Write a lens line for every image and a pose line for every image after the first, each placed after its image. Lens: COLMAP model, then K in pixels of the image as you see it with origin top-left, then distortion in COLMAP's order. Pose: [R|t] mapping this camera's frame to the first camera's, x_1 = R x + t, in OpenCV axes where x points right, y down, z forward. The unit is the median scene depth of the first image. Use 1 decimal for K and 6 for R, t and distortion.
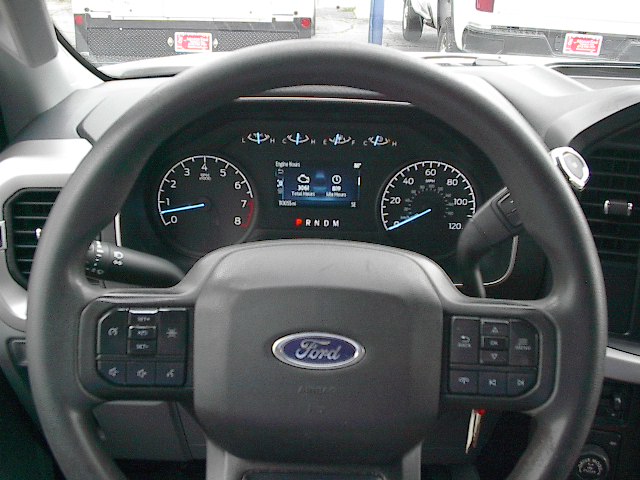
lens RADIAL K [[707.3, 0, 320.0], [0, 707.3, 240.0], [0, 0, 1]] dist [-0.135000, 0.064610]
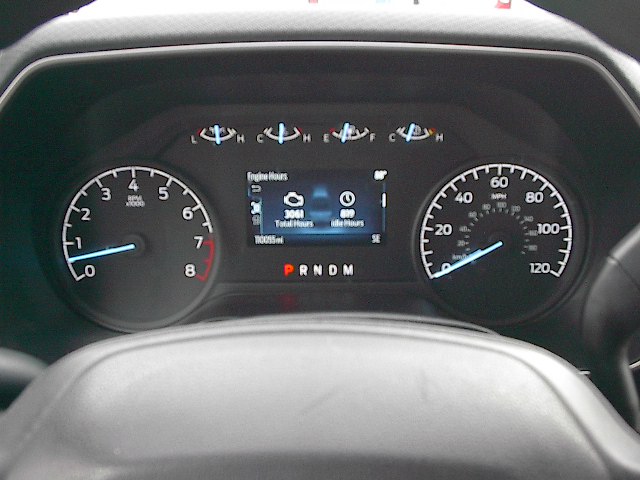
lens RADIAL K [[707.3, 0, 320.0], [0, 707.3, 240.0], [0, 0, 1]] dist [-0.135000, 0.064610]
pose [[0.999214, -0.030670, -0.025130, 0.014141], [0.029306, 0.998166, -0.052973, -0.017849], [0.026709, 0.052195, 0.998280, 0.386964]]
